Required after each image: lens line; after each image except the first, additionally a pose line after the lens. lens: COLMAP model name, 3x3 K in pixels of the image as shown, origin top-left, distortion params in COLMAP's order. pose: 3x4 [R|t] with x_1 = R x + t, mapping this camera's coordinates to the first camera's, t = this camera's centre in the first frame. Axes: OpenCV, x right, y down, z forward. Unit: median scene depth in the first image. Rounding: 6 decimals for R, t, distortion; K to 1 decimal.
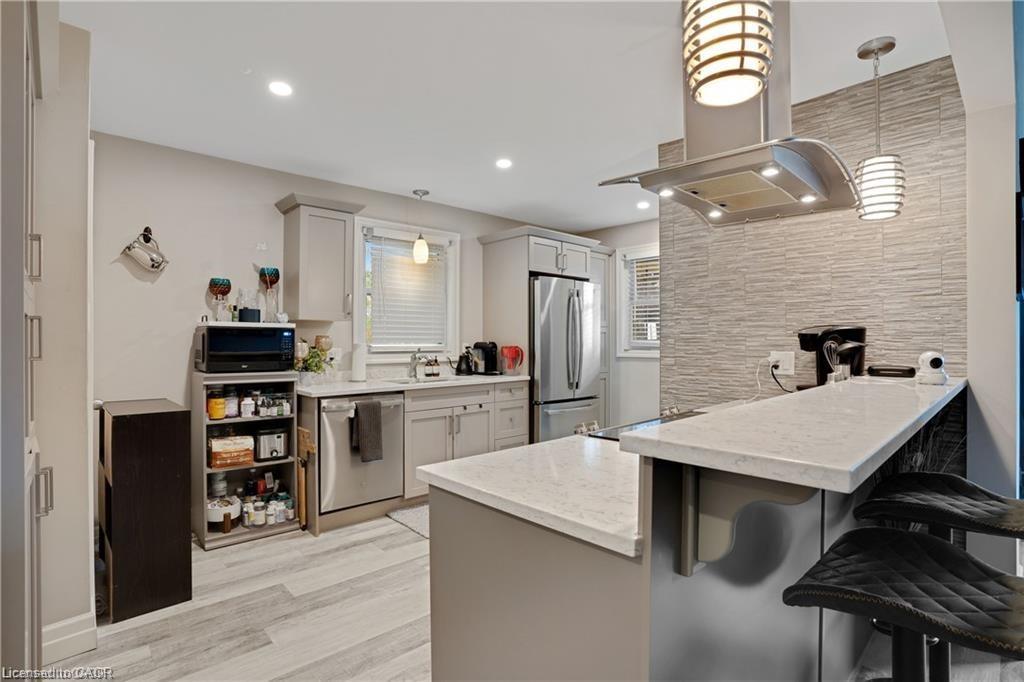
lens RADIAL K [[503.8, 0, 511.3], [0, 503.8, 338.3], [0, 0, 1]] dist [-0.080808, 0.038727]
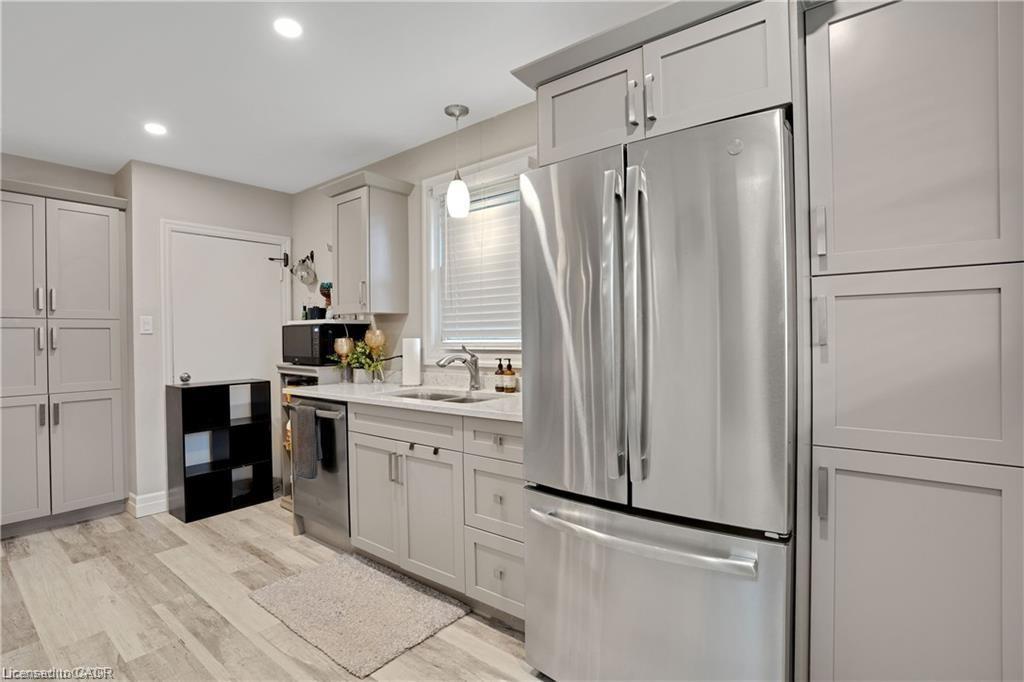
lens RADIAL K [[503.8, 0, 511.3], [0, 503.8, 338.3], [0, 0, 1]] dist [-0.080808, 0.038727]
pose [[0.142716, 0.000508, -0.989763, 0.669165], [0.014585, 0.999890, 0.002616, 0.012946], [0.989656, -0.014809, 0.142693, 1.351865]]
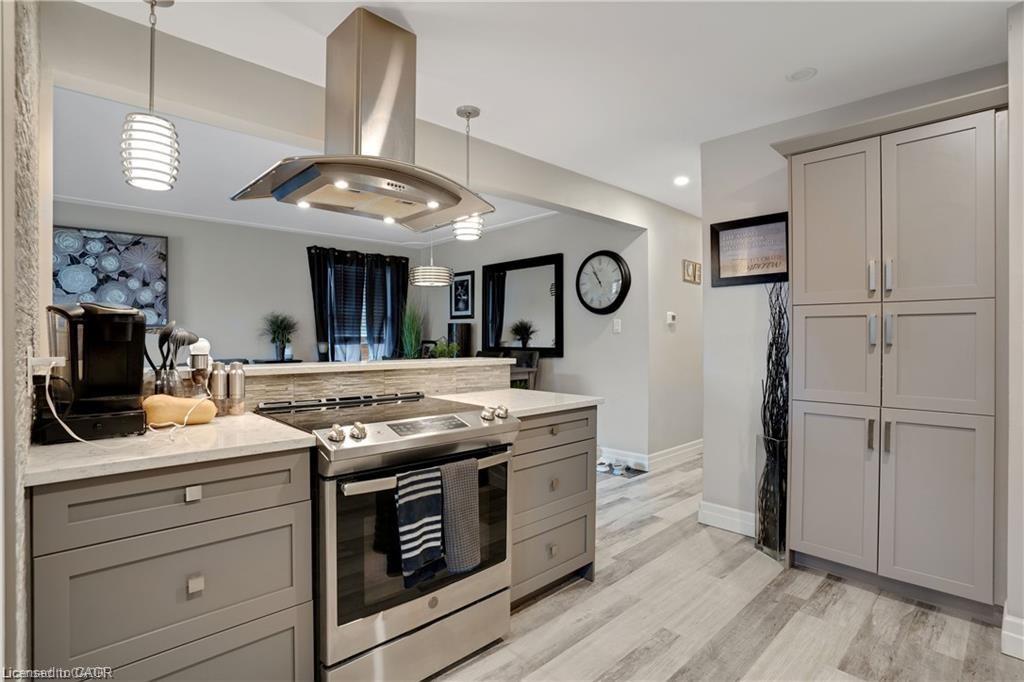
lens RADIAL K [[503.8, 0, 511.3], [0, 503.8, 338.3], [0, 0, 1]] dist [-0.080808, 0.038727]
pose [[-0.999955, -0.000944, -0.009387, 0.076657], [-0.000931, 0.999999, -0.001374, 0.015765], [0.009388, -0.001365, -0.999955, 1.263239]]
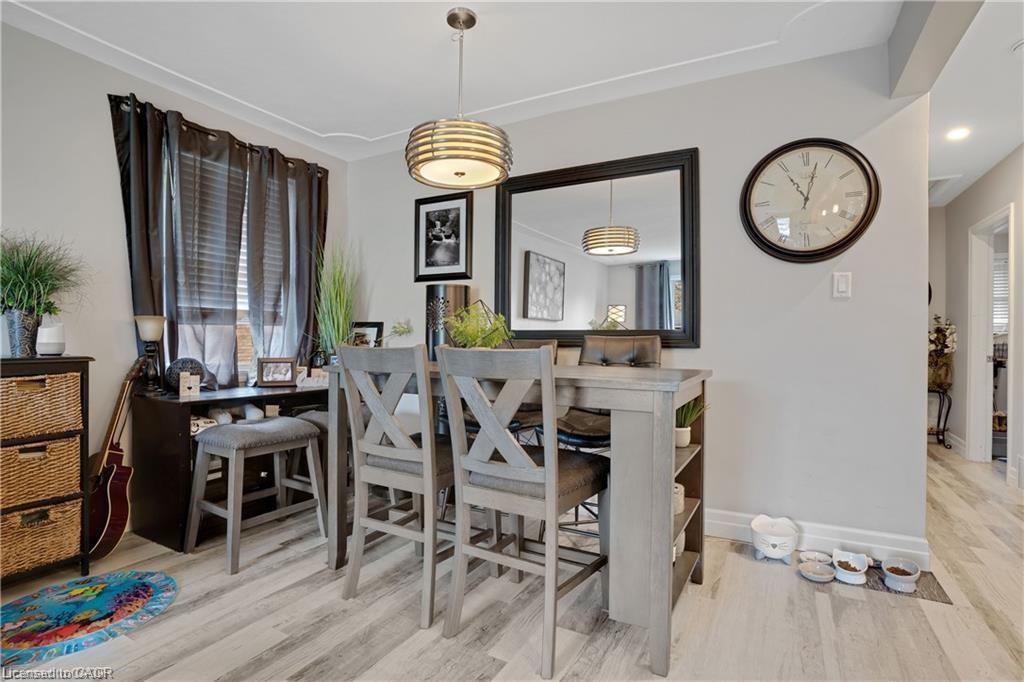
lens RADIAL K [[503.8, 0, 511.3], [0, 503.8, 338.3], [0, 0, 1]] dist [-0.080808, 0.038727]
pose [[-0.948893, -0.006765, -0.315524, 0.482221], [-0.005683, 0.999974, -0.004348, 0.067150], [0.315546, -0.002333, -0.948908, 0.266361]]
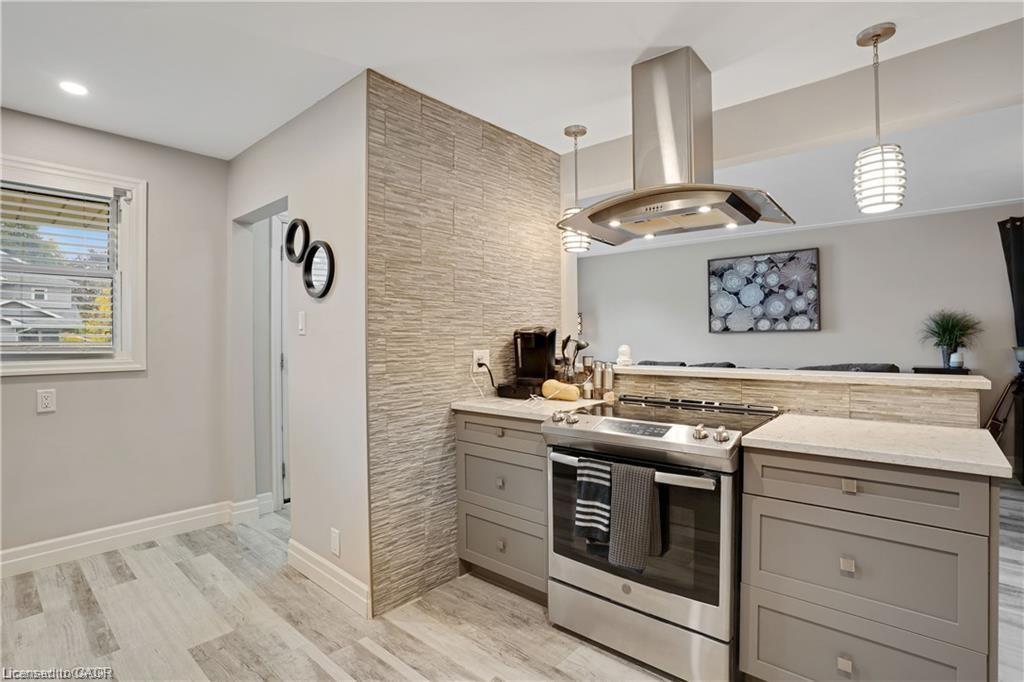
lens RADIAL K [[503.8, 0, 511.3], [0, 503.8, 338.3], [0, 0, 1]] dist [-0.080808, 0.038727]
pose [[-0.100494, 0.001173, 0.994937, -0.448145], [0.001465, 0.999998, -0.001031, 0.002872], [-0.994937, 0.001354, -0.100496, 0.898913]]
